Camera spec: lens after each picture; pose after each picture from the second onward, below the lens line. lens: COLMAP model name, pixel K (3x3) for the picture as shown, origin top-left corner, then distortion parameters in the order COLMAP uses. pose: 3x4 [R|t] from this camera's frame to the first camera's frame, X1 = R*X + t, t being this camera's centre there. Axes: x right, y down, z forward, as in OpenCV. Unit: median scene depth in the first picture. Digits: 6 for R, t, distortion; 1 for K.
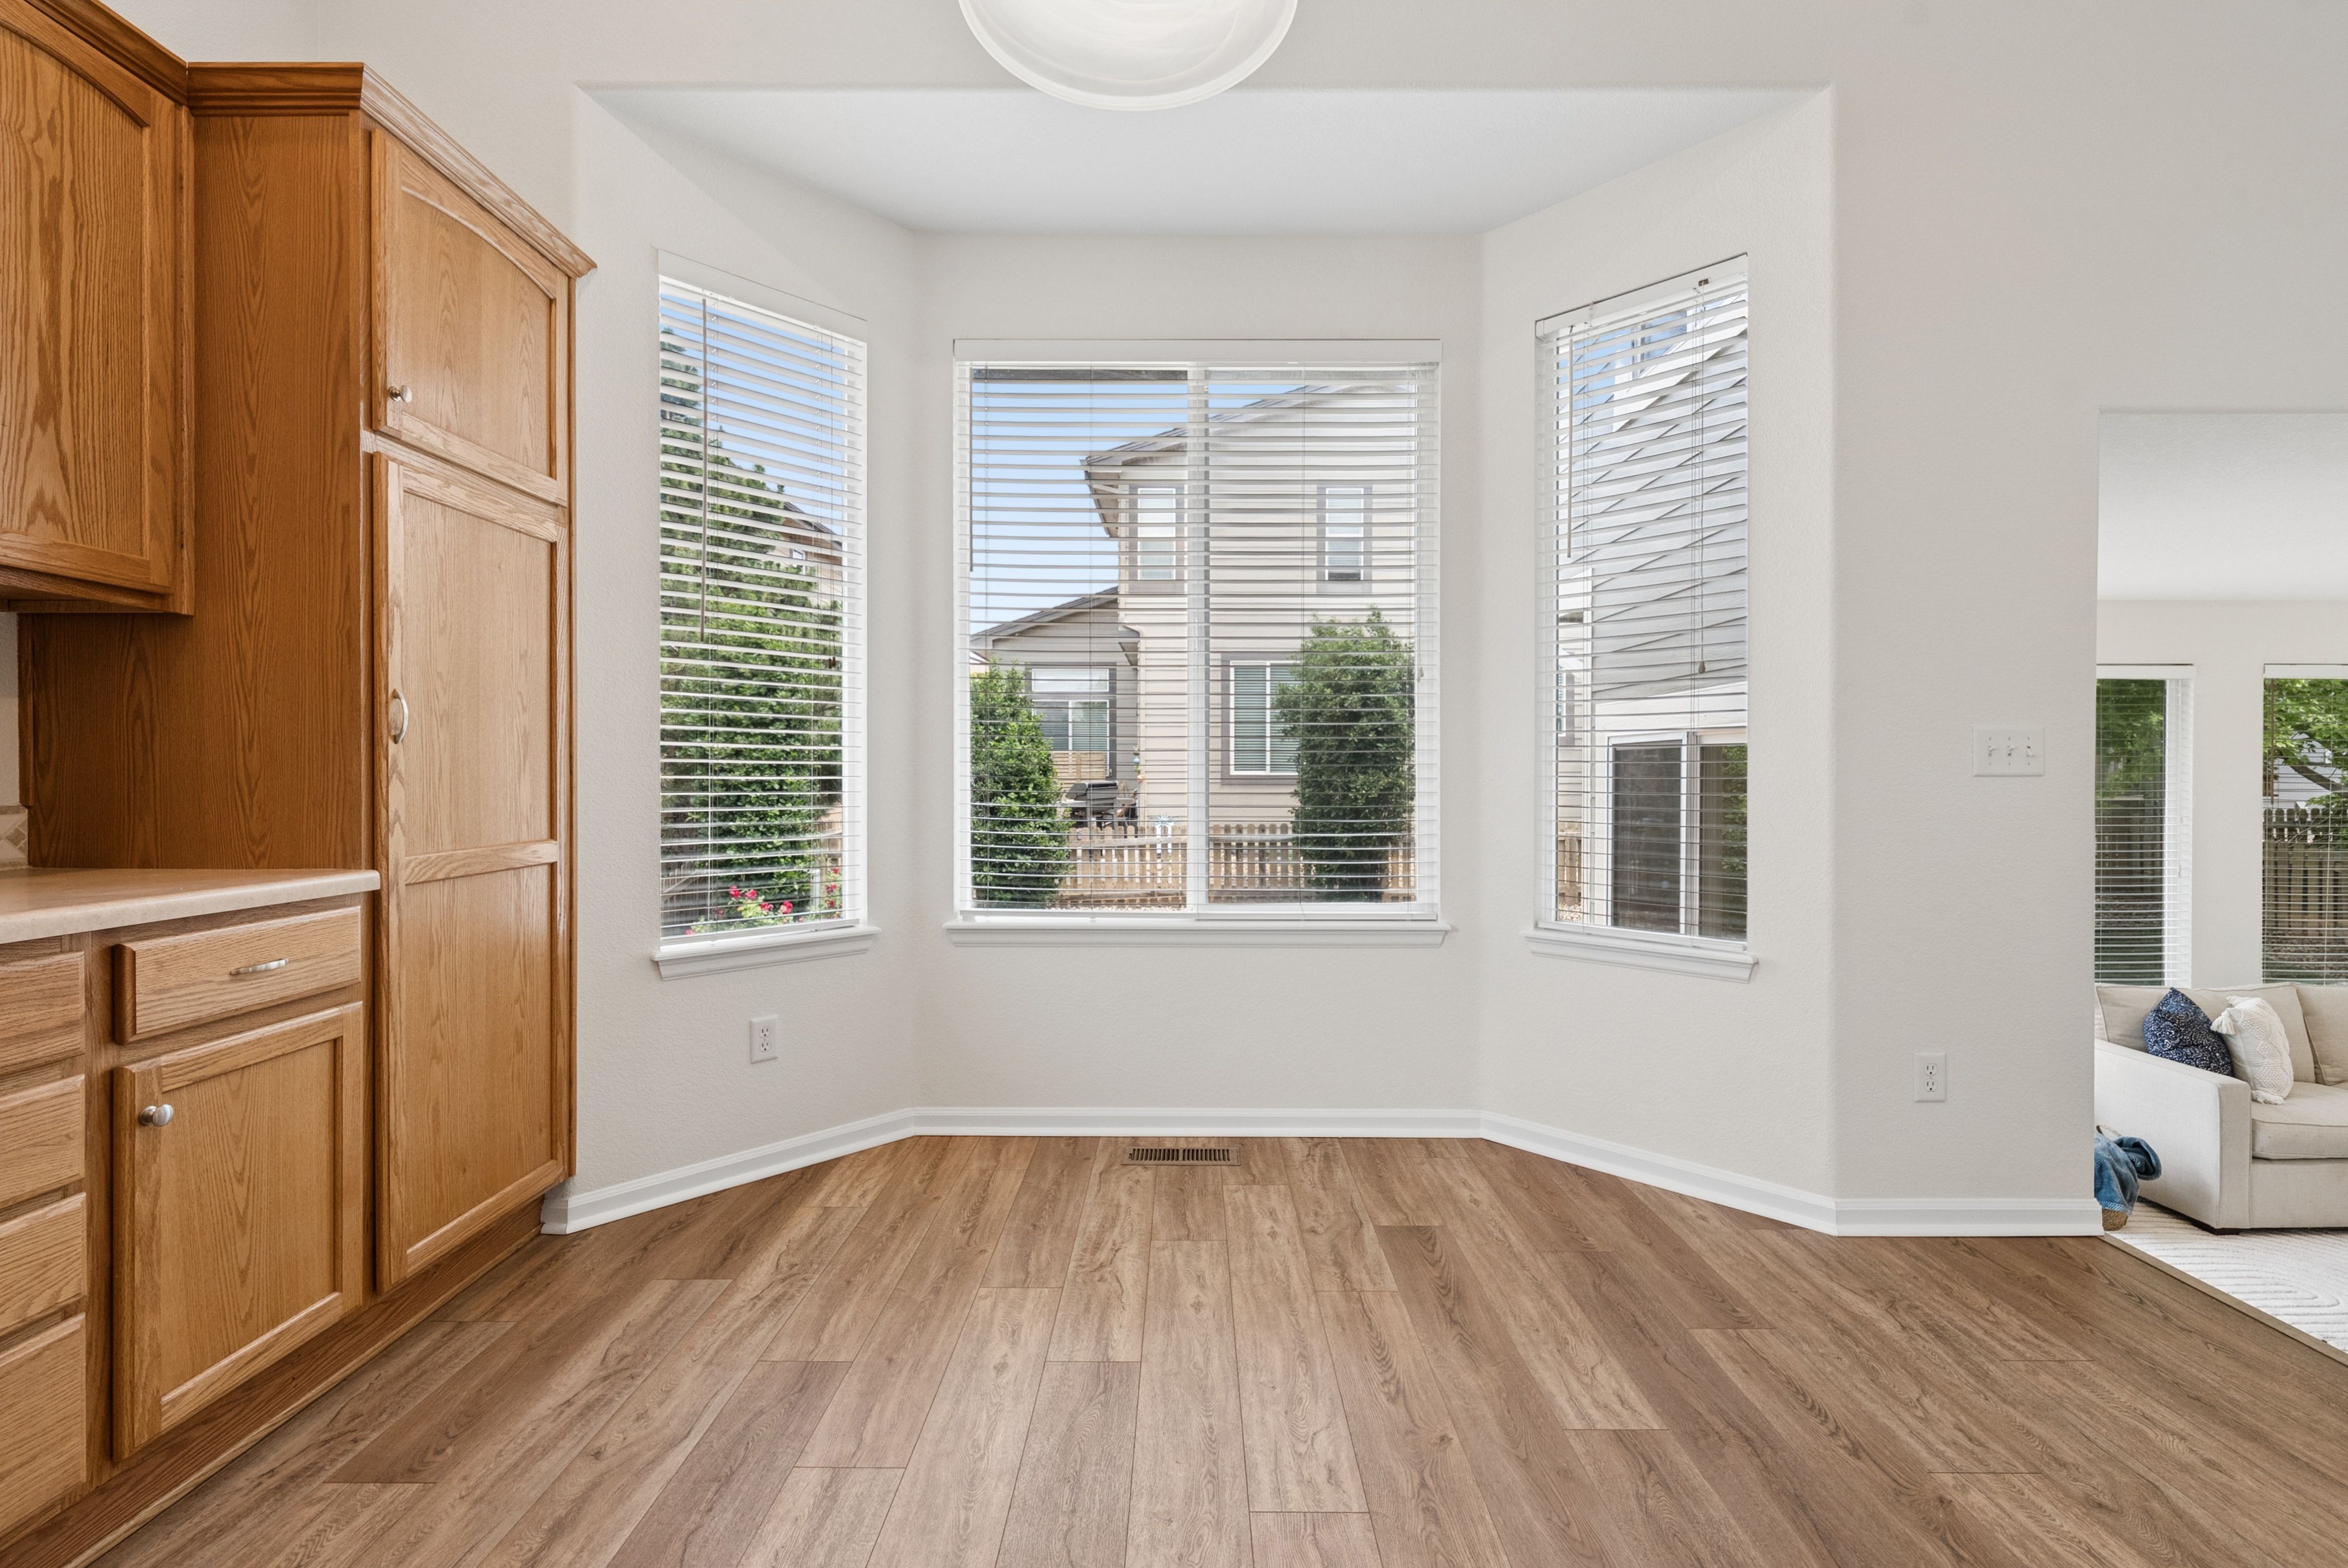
lens RADIAL K [[1026.3, 0, 1185.2], [0, 1026.3, 775.8], [0, 0, 1]] dist [0.000637, -0.001007]
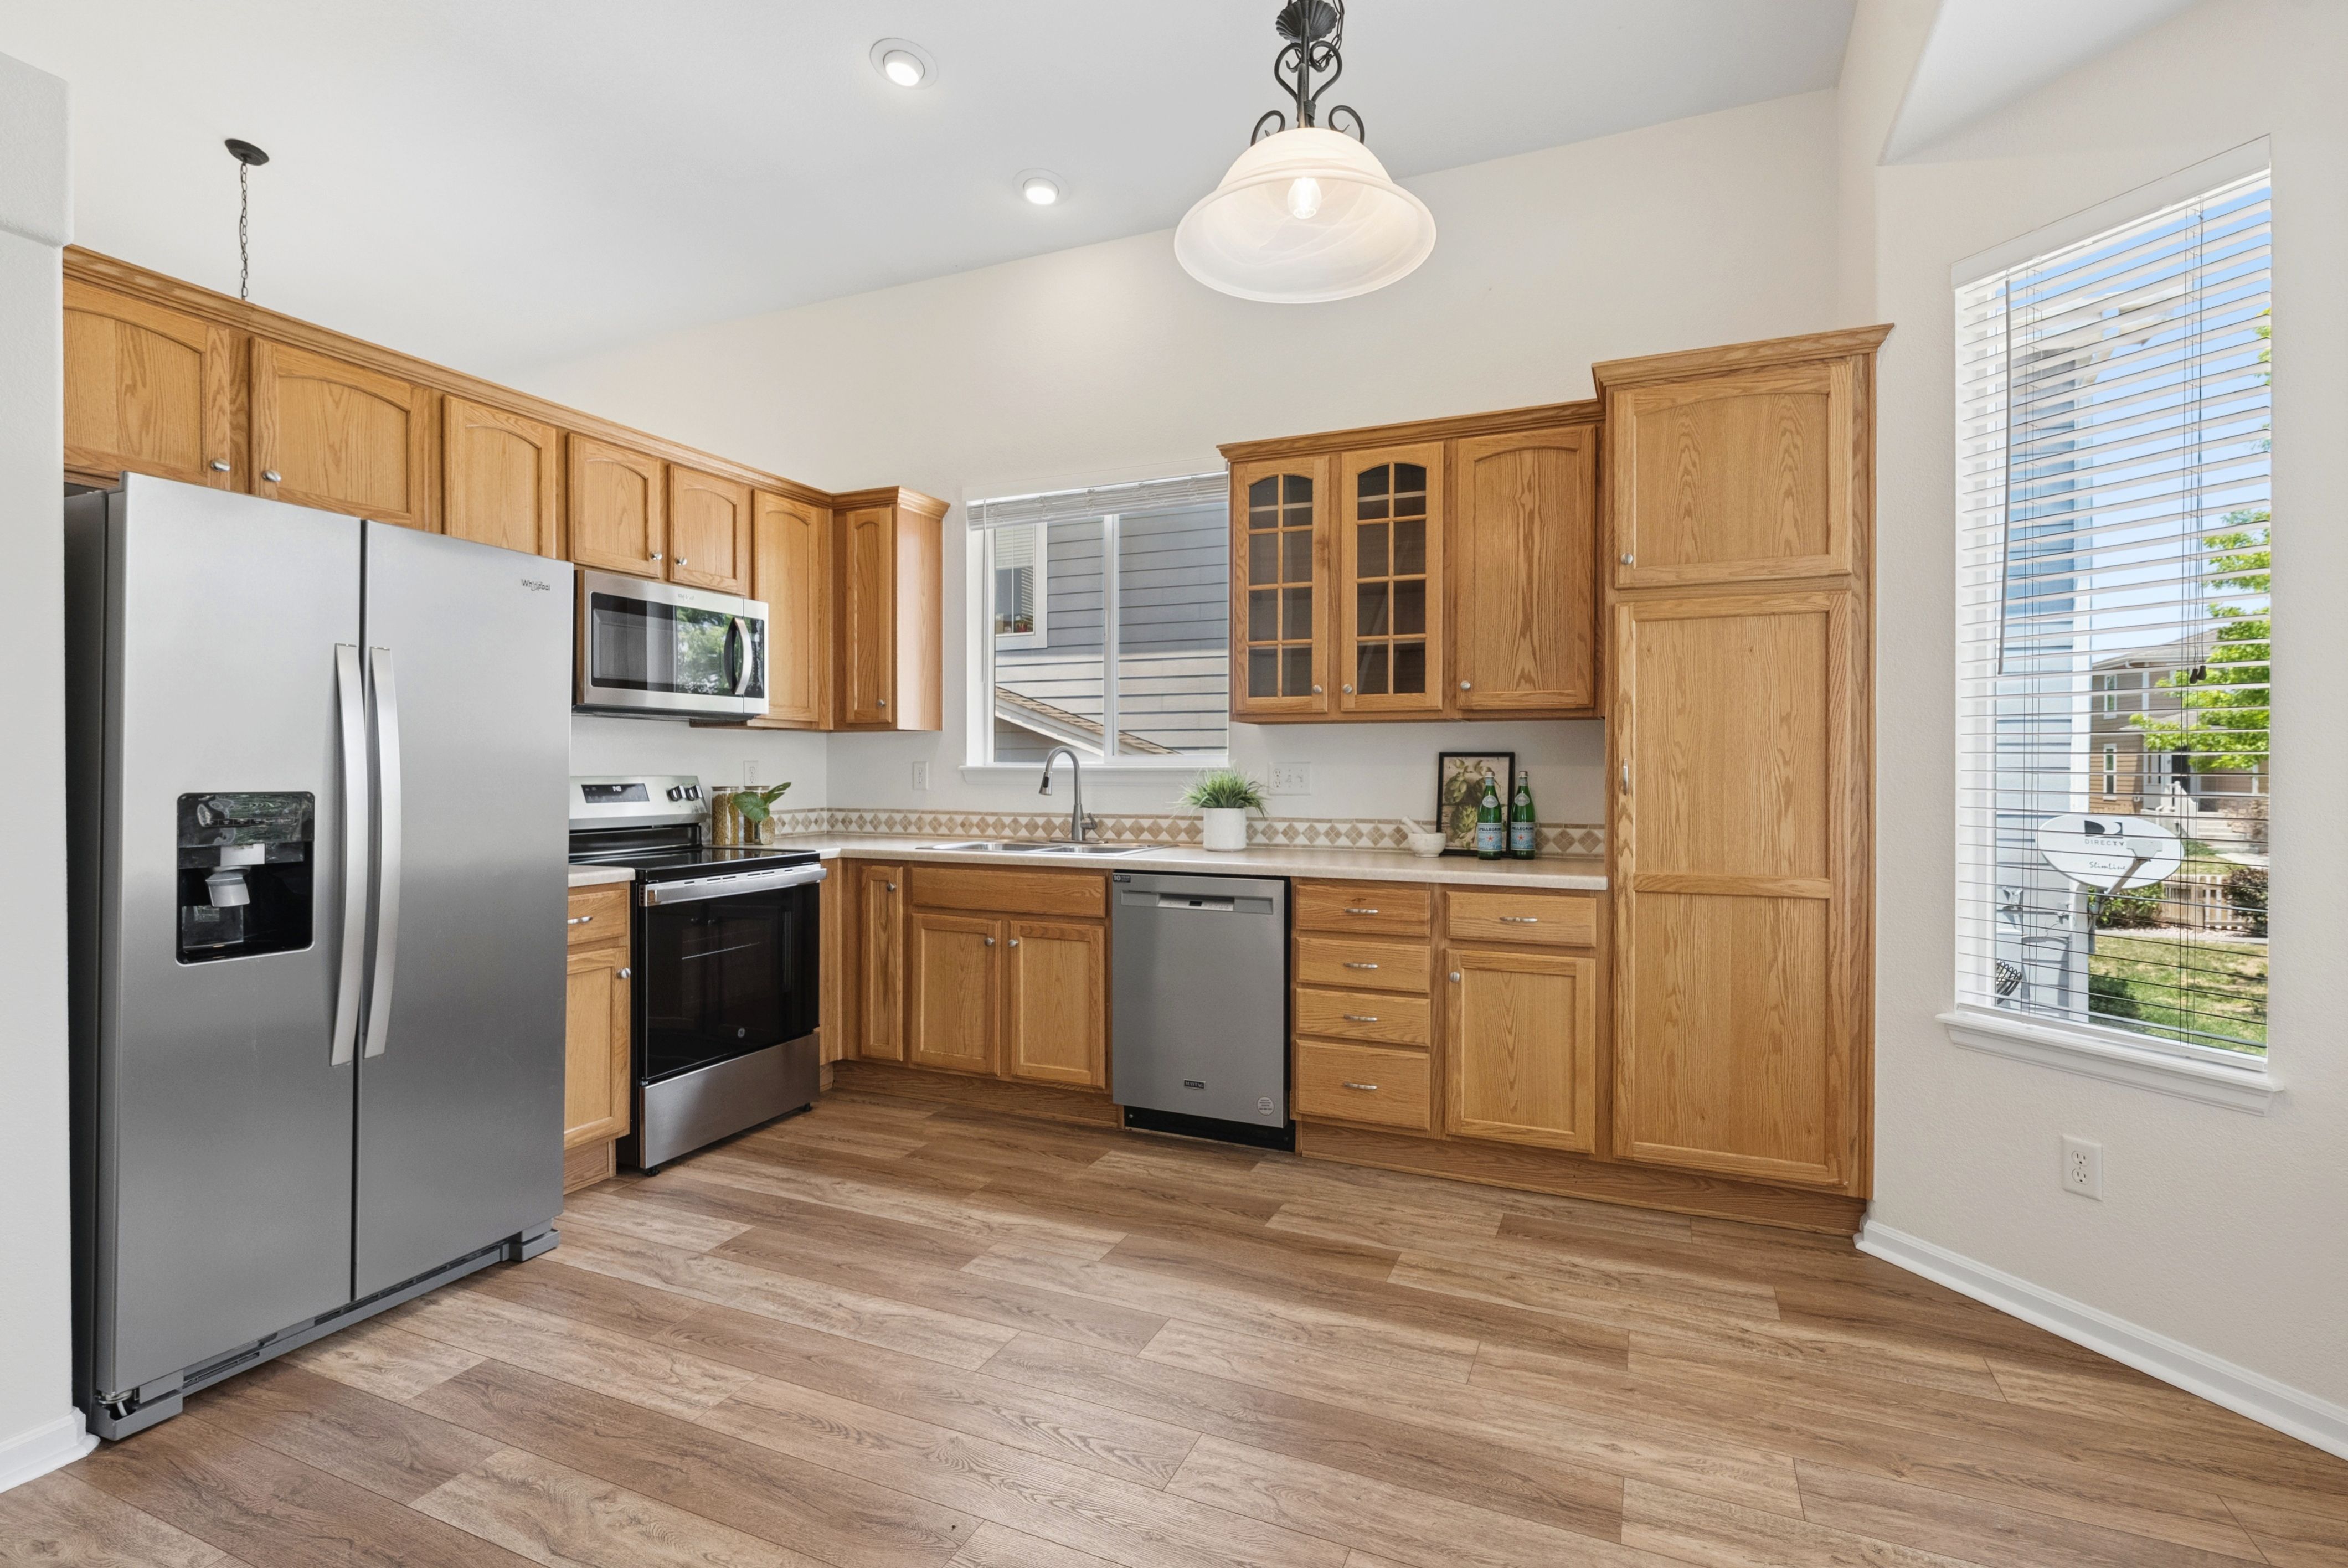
lens RADIAL K [[1095.3, 0, 1175.6], [0, 1095.3, 774.0], [0, 0, 1]] dist [-0.002567, 0.001146]
pose [[-0.403990, 0.004235, -0.914753, 0.799083], [-0.006756, 0.999948, 0.007614, -0.058499], [0.914738, 0.009256, -0.403941, 0.882418]]
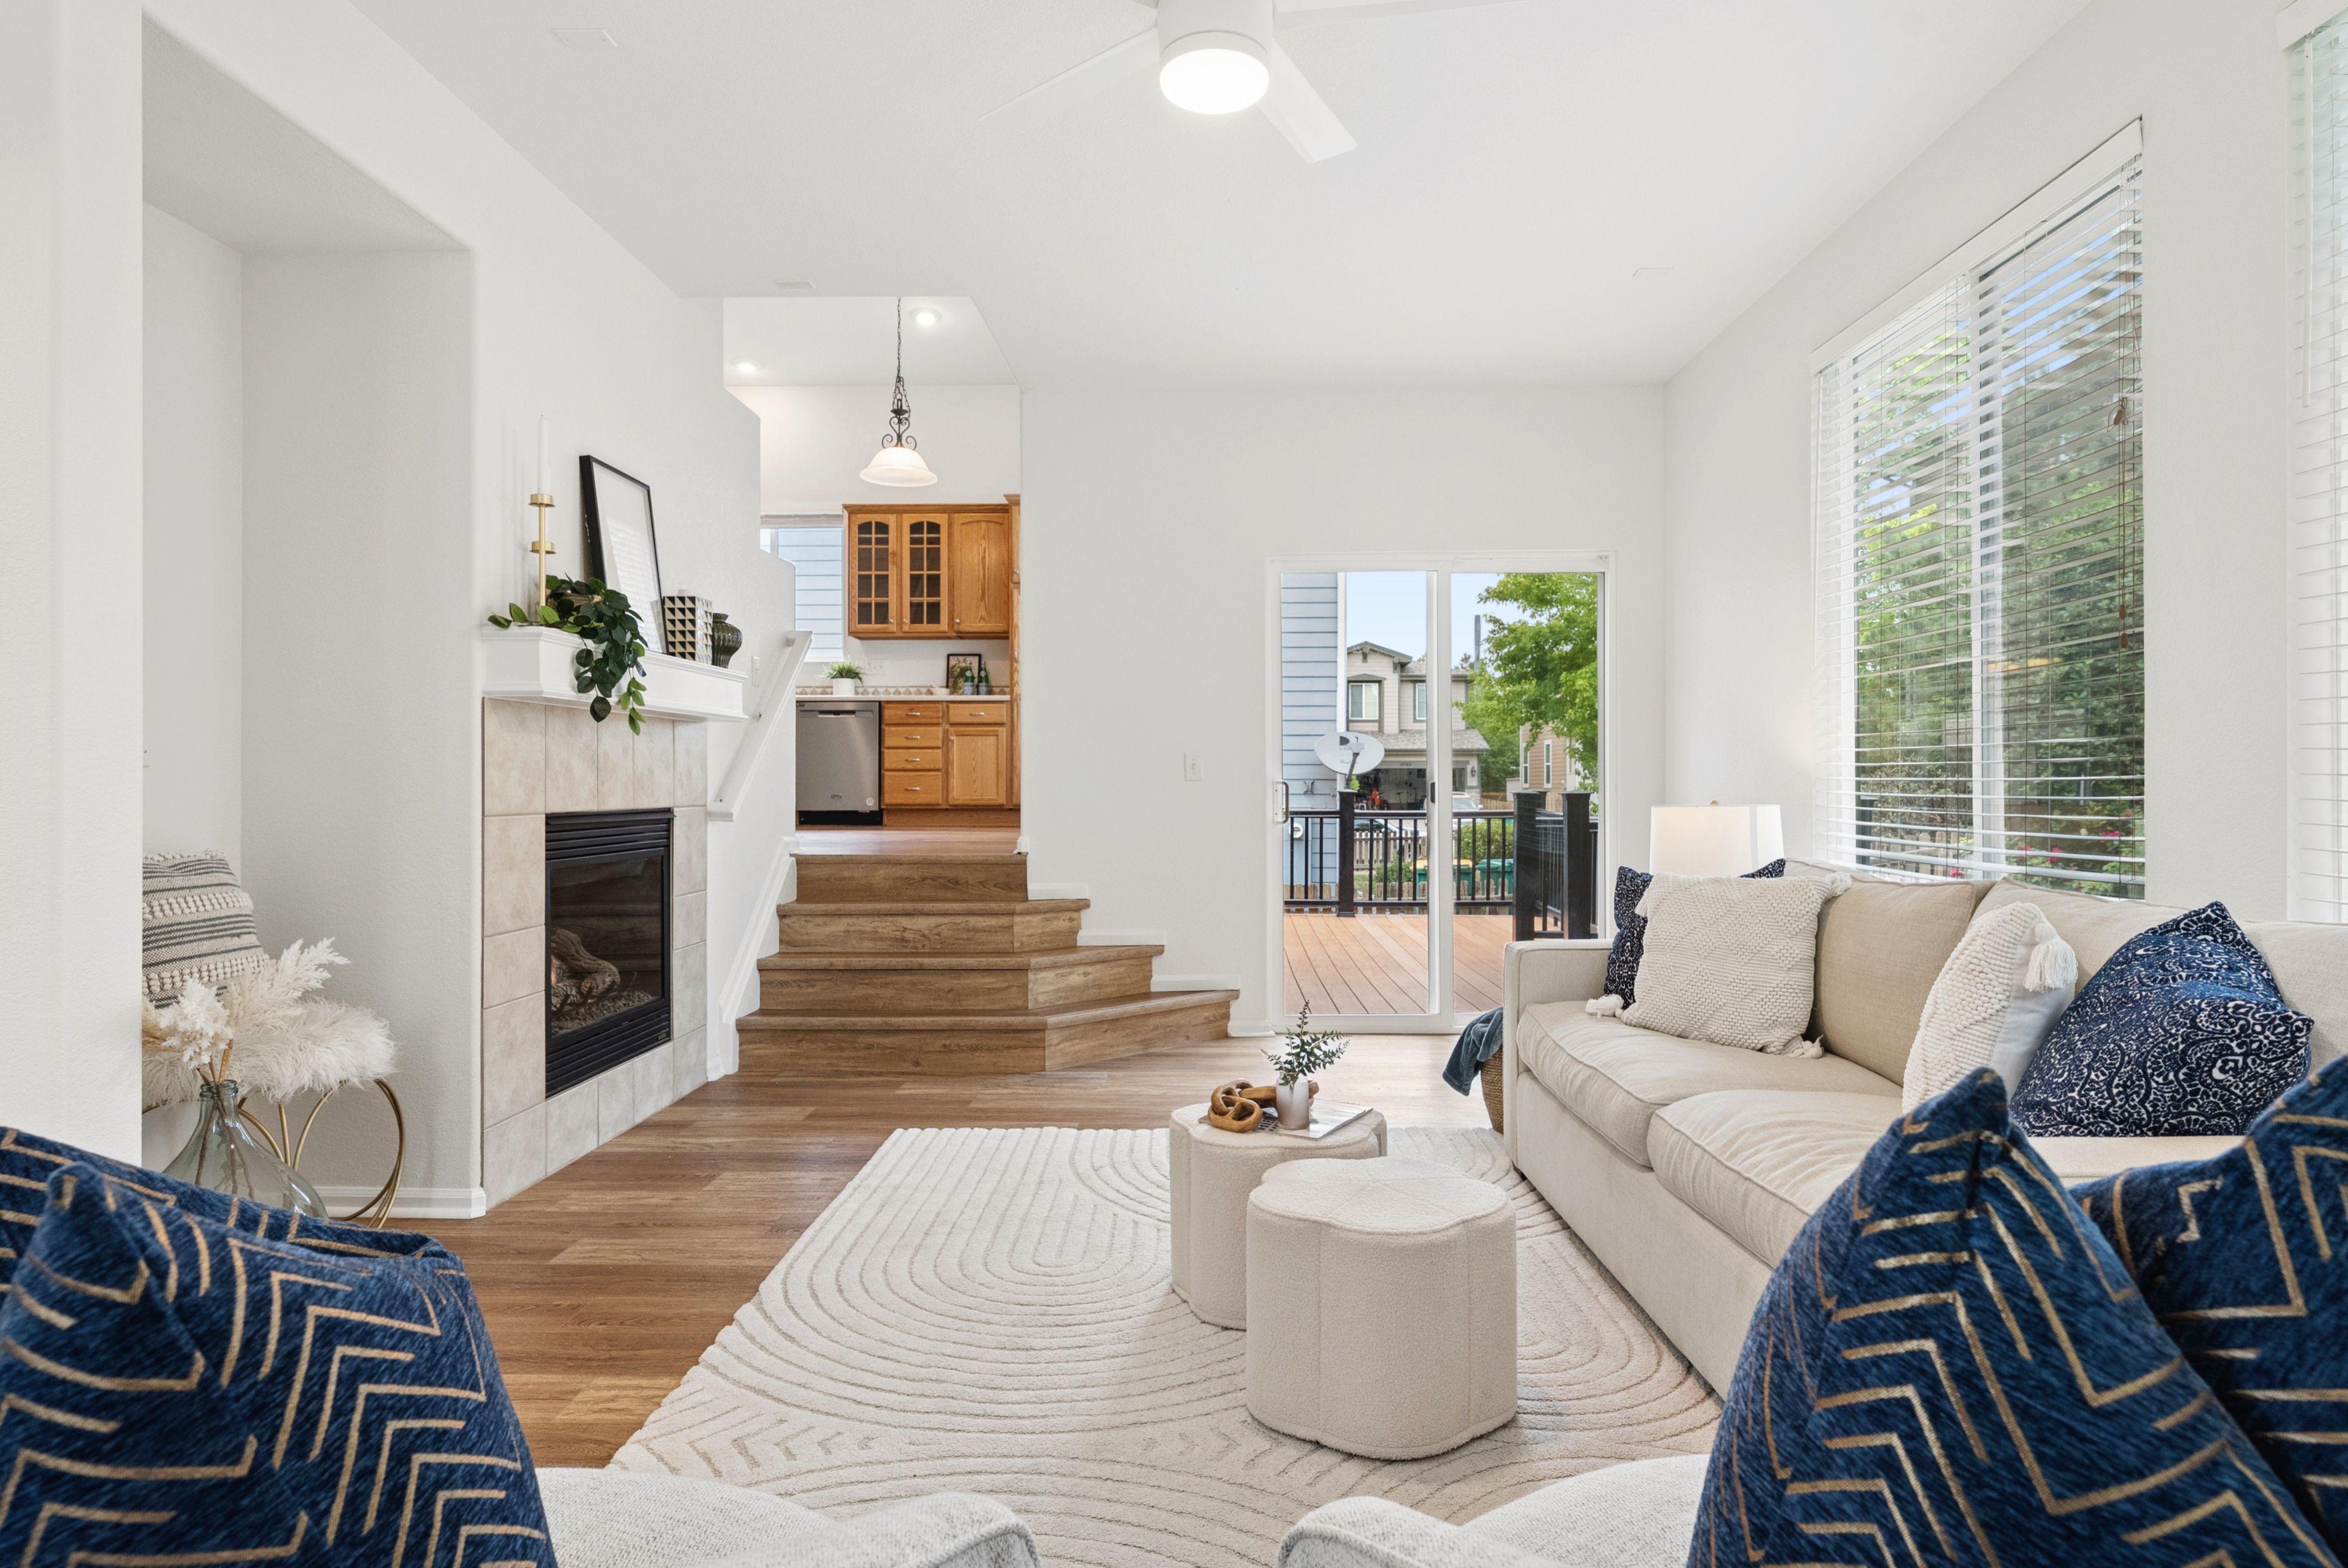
lens RADIAL K [[1332.5, 0, 1170.0], [0, 1332.5, 783.7], [0, 0, 1]] dist [0.000523, -0.001539]
pose [[-0.042106, -0.001838, -0.999111, 3.506556], [-0.005086, 0.999986, -0.001625, 0.356475], [0.999100, 0.005013, -0.042114, 1.504442]]
